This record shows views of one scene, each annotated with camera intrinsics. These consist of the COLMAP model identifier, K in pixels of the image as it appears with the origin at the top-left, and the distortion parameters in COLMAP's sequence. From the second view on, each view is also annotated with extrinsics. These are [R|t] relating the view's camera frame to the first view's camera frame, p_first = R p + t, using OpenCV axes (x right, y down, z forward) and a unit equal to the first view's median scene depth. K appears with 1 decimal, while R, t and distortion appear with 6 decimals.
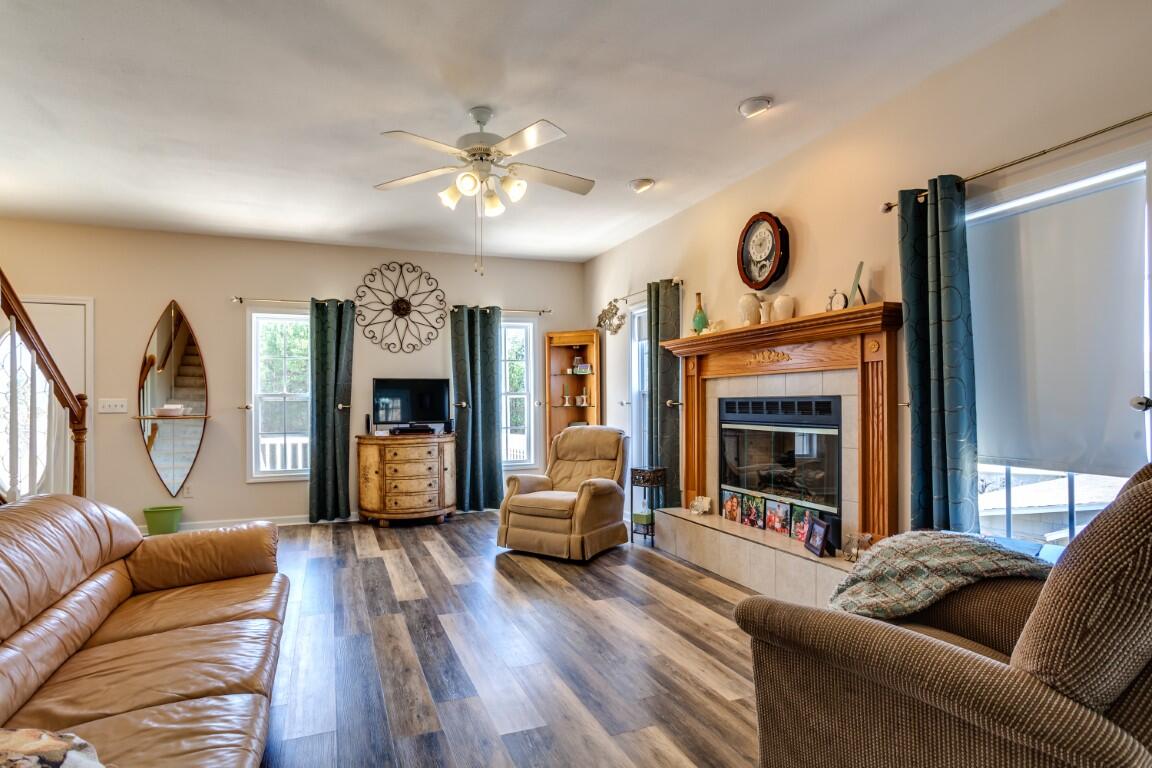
lens RADIAL K [[573.1, 0, 574.4], [0, 573.1, 393.2], [0, 0, 1]] dist [-0.042924, 0.022050]
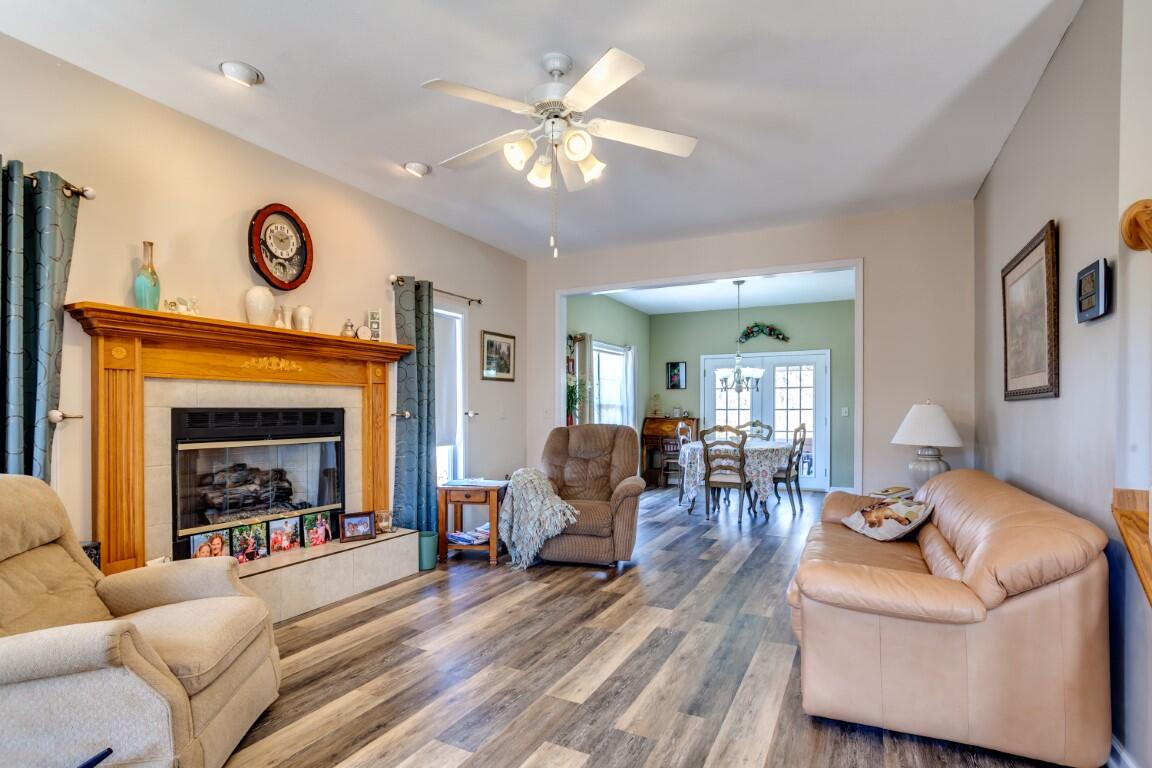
lens RADIAL K [[573.1, 0, 546.5], [0, 573.1, 408.5], [0, 0, 1]] dist [-0.042924, 0.022050]
pose [[-0.612004, 0.012229, 0.790760, -0.670297], [-0.007694, 0.999741, -0.021415, 0.024937], [-0.790817, -0.019190, -0.611752, 1.259976]]
